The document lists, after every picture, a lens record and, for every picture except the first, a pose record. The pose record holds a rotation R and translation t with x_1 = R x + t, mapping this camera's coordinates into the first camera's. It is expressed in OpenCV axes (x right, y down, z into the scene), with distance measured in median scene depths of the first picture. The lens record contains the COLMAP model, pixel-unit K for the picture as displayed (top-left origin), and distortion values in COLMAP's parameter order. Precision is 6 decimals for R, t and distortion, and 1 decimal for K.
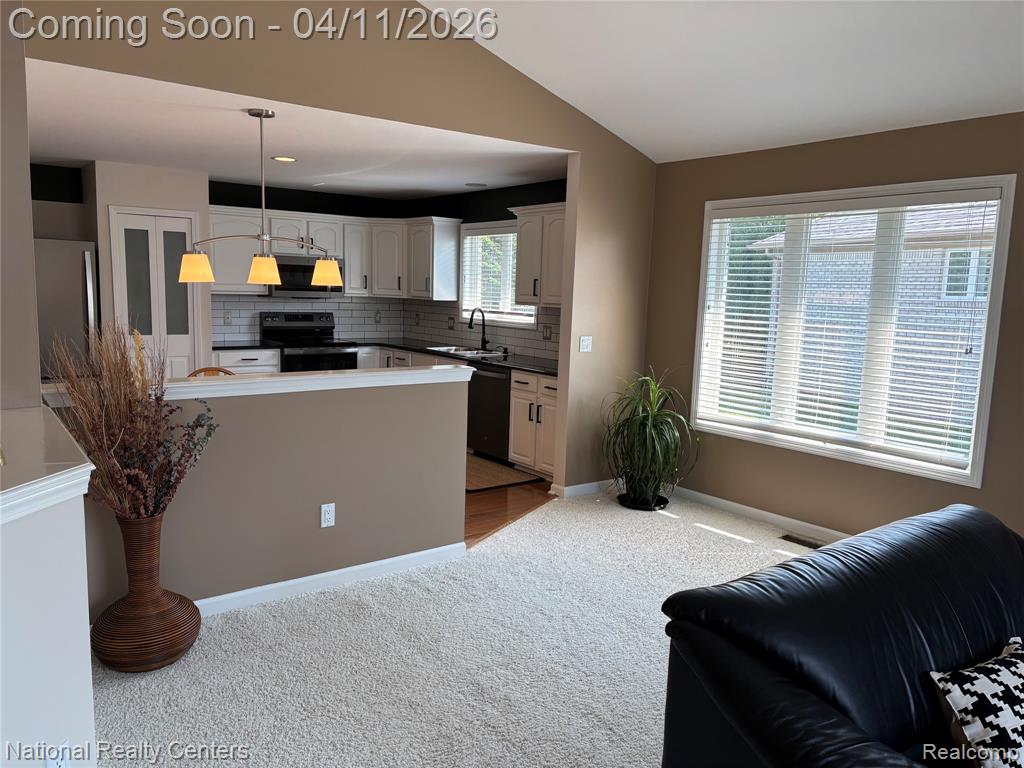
lens RADIAL K [[762.2, 0, 508.8], [0, 762.2, 398.7], [0, 0, 1]] dist [0.038222, -0.008572]
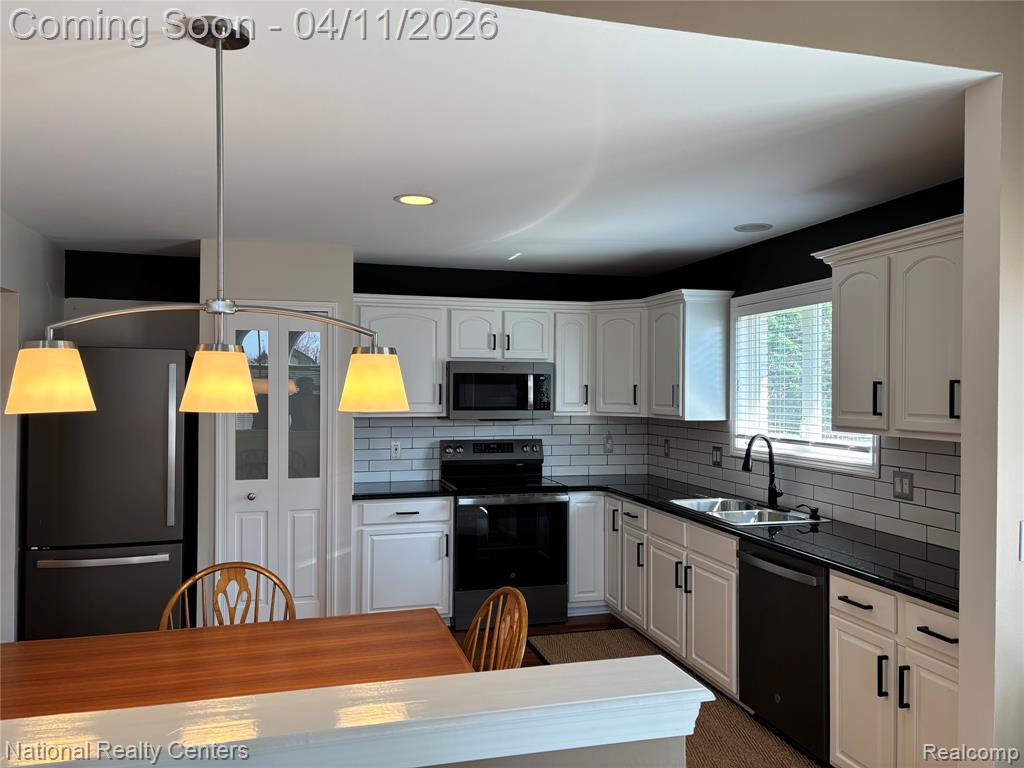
lens RADIAL K [[762.2, 0, 508.8], [0, 762.2, 398.7], [0, 0, 1]] dist [0.038222, -0.008572]
pose [[0.929039, -0.024069, -0.369197, -0.002529], [-0.028070, 0.990420, -0.135205, -0.060164], [0.368914, 0.135974, 0.919464, 0.383084]]
